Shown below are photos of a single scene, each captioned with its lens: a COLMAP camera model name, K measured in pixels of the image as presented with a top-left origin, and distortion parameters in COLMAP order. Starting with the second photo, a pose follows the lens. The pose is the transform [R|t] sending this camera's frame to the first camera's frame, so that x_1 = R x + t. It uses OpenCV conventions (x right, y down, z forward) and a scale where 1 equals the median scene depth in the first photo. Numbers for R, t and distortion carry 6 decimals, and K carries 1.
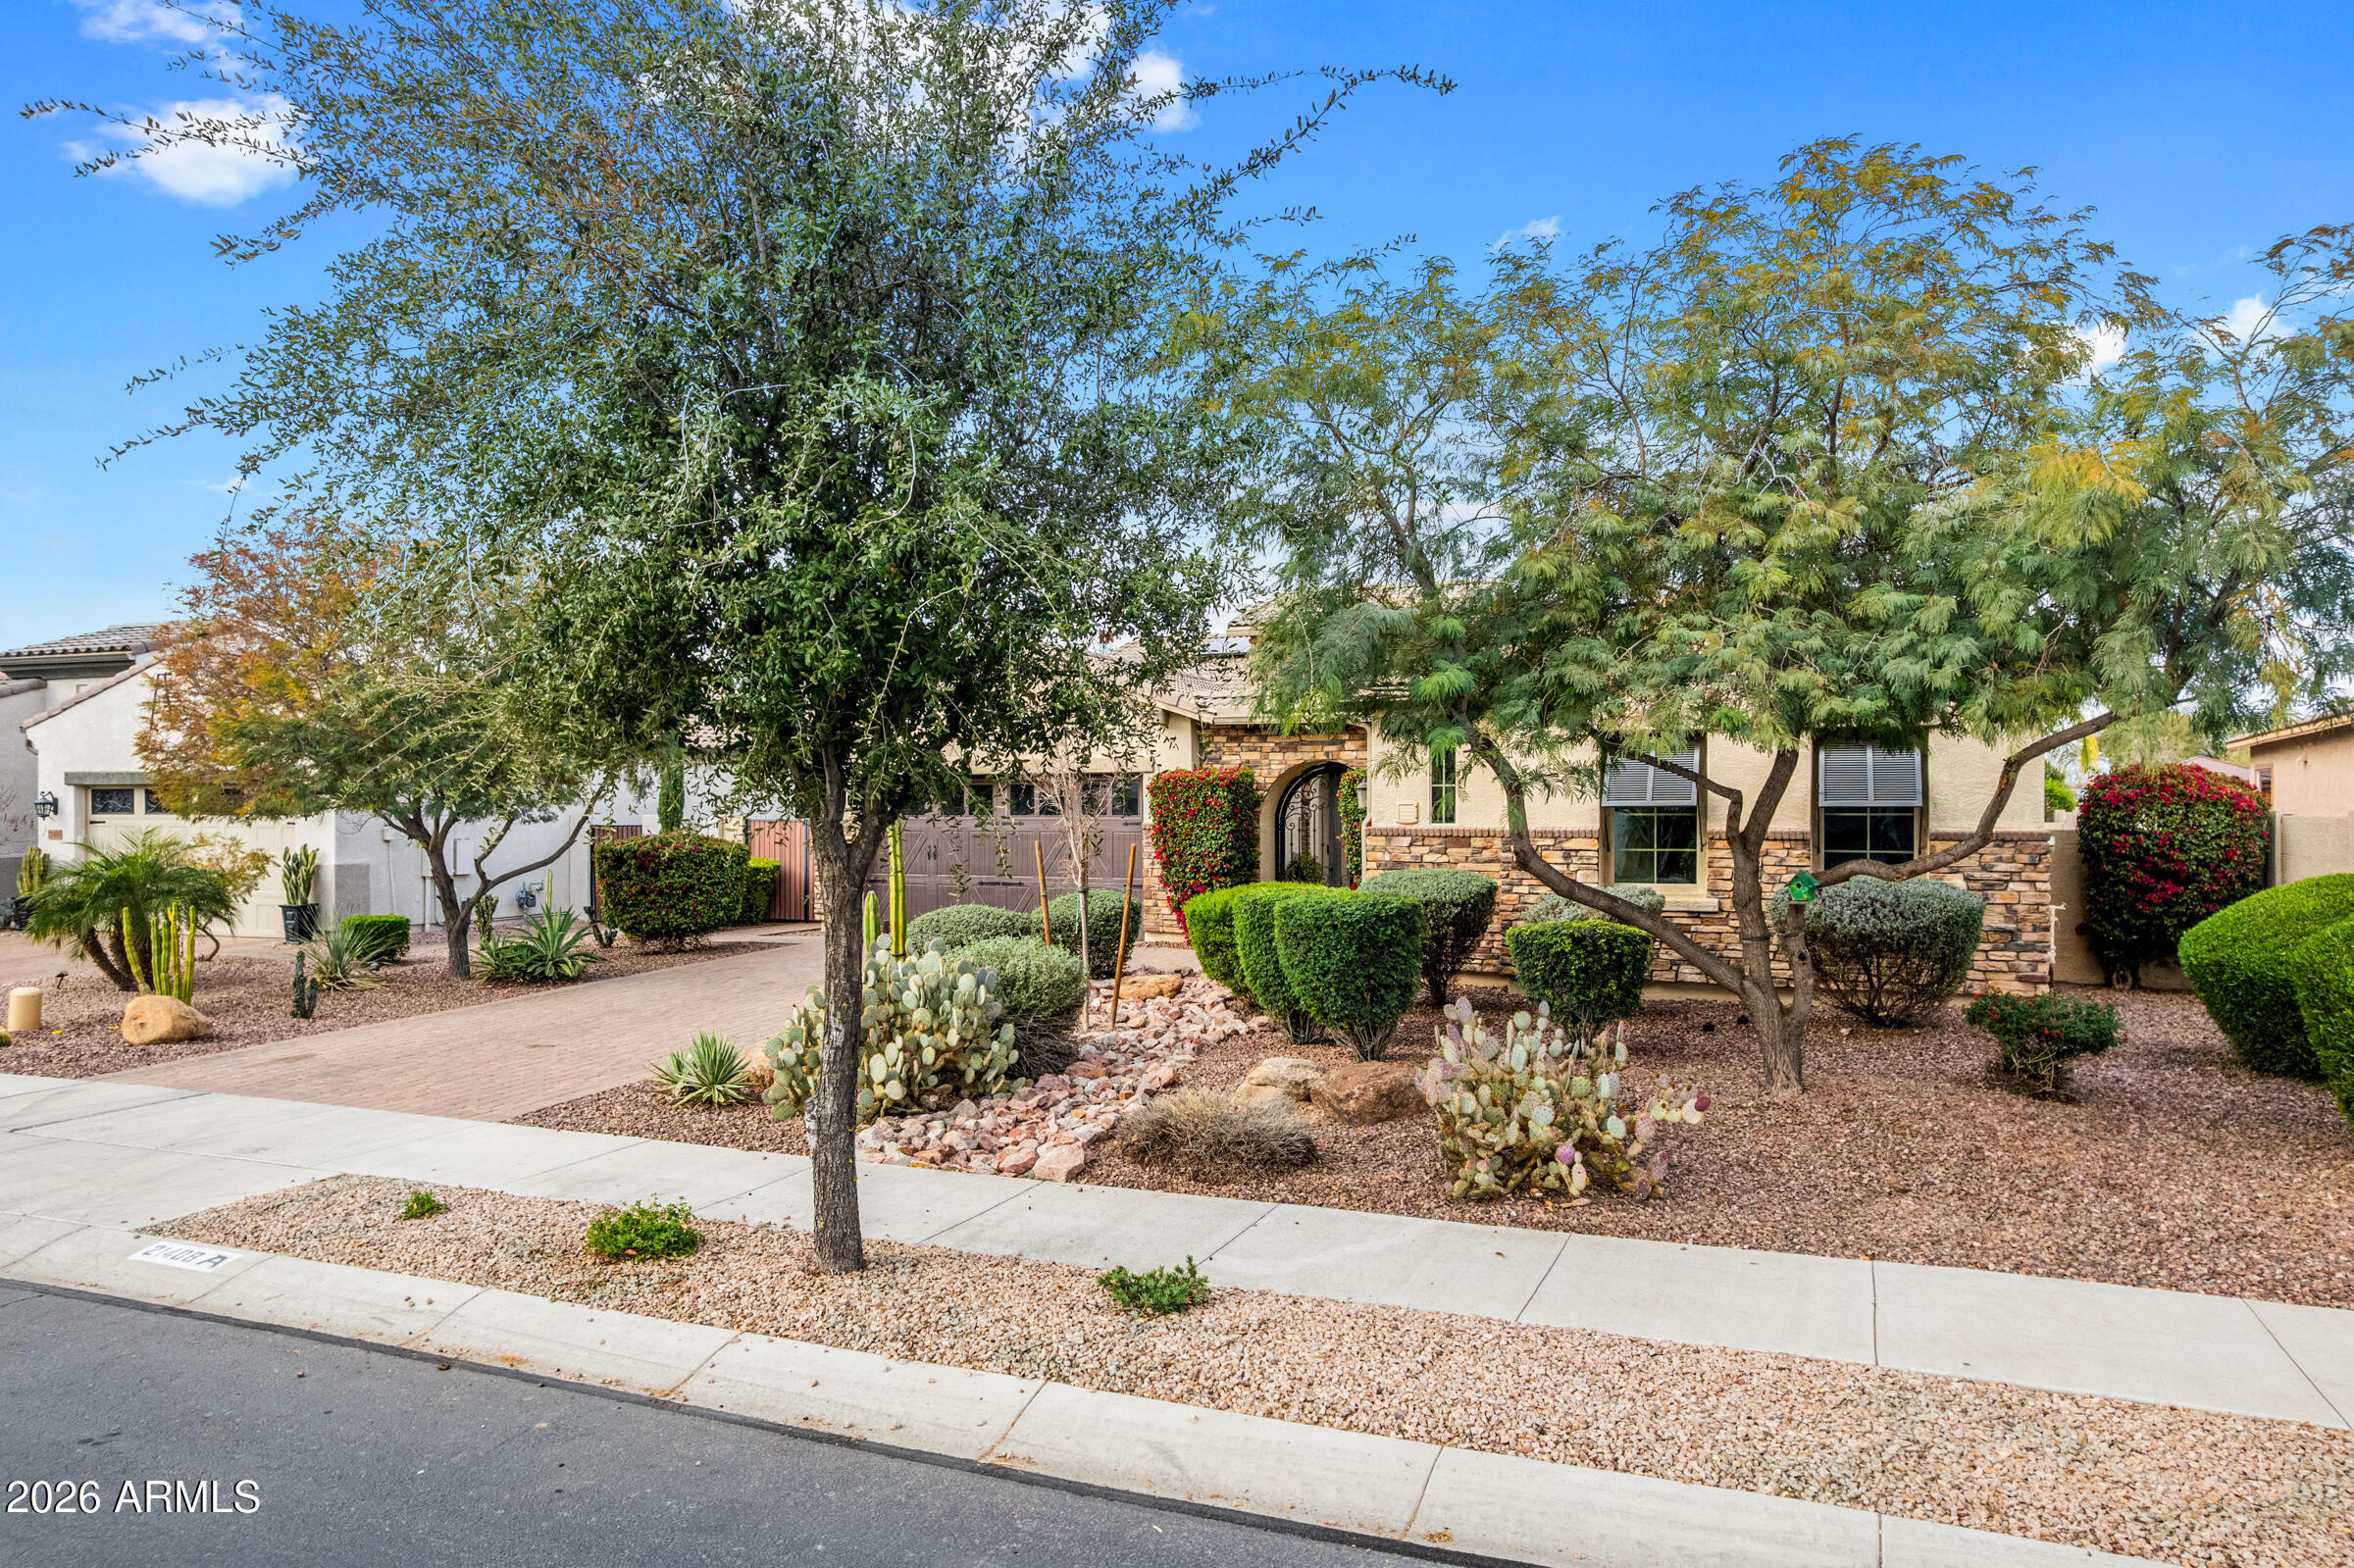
lens RADIAL K [[1501.4, 0, 1150.8], [0, 1501.4, 793.1], [0, 0, 1]] dist [-0.075620, 0.079638]
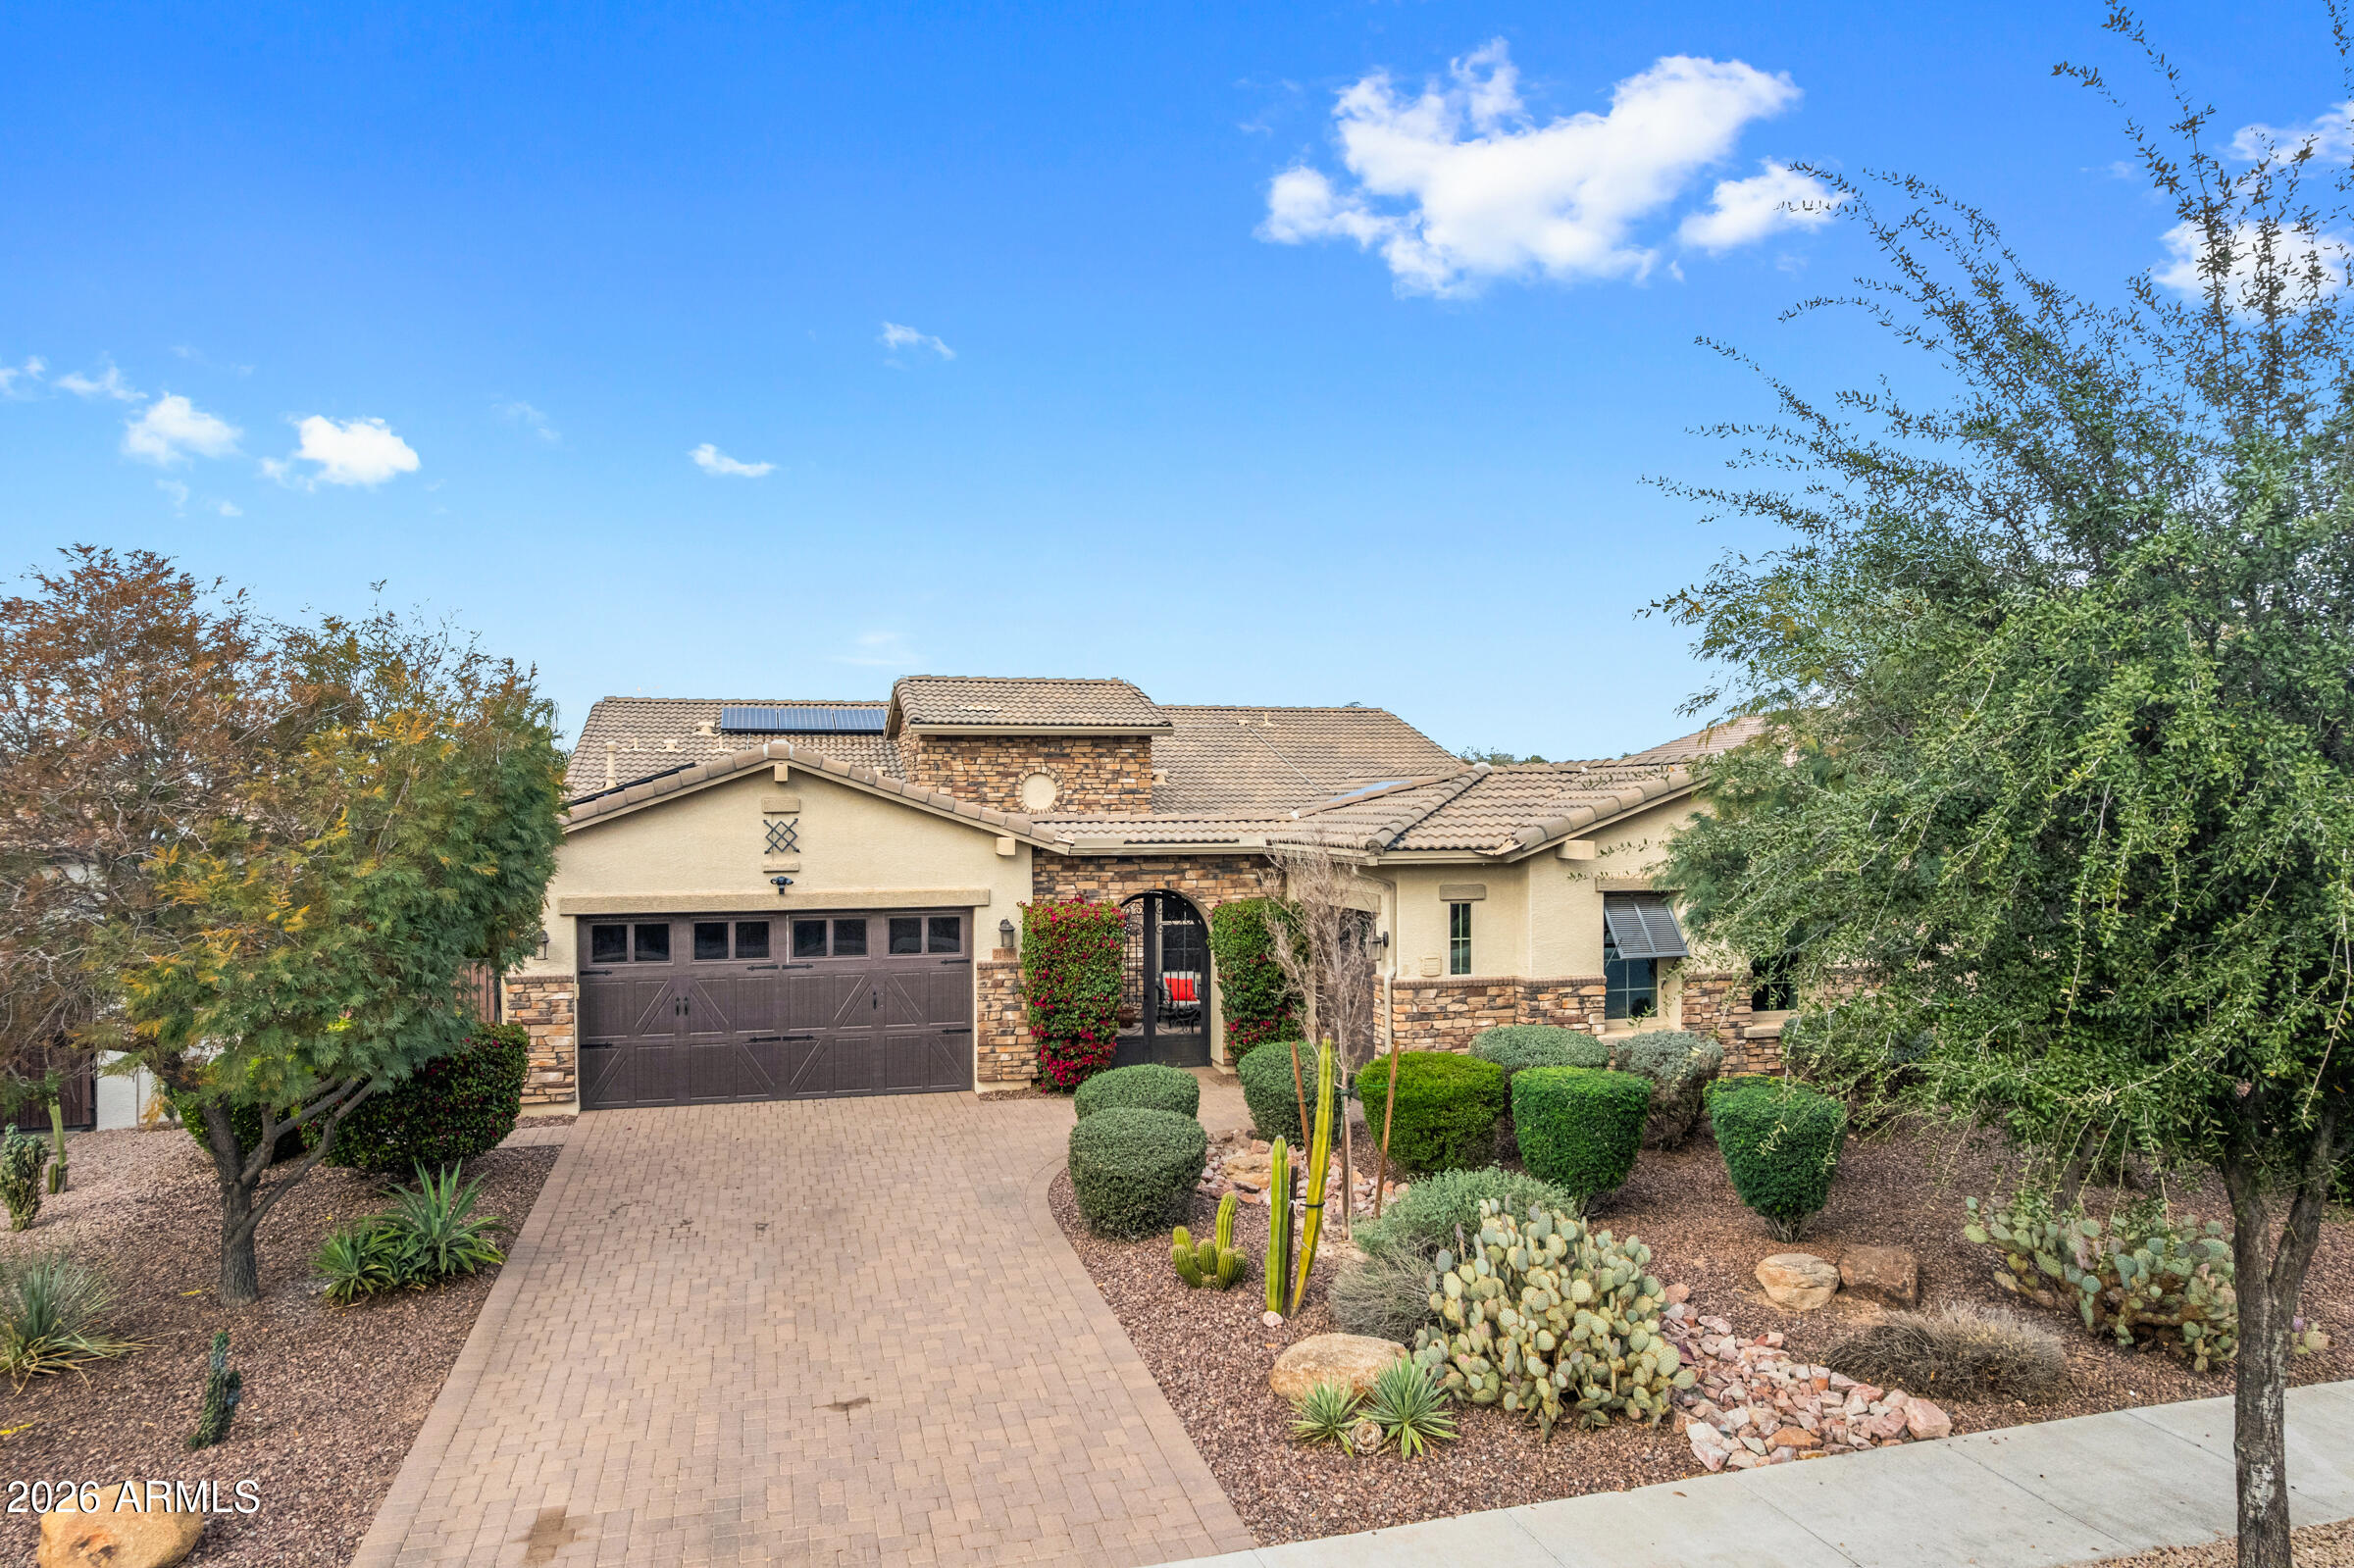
lens RADIAL K [[1501.4, 0, 1150.8], [0, 1501.4, 793.1], [0, 0, 1]] dist [-0.075620, 0.079638]
pose [[0.775620, 0.002363, 0.631196, -0.655107], [-0.004131, 0.999991, 0.001333, -0.110392], [-0.631187, -0.003641, 0.775623, 0.306797]]
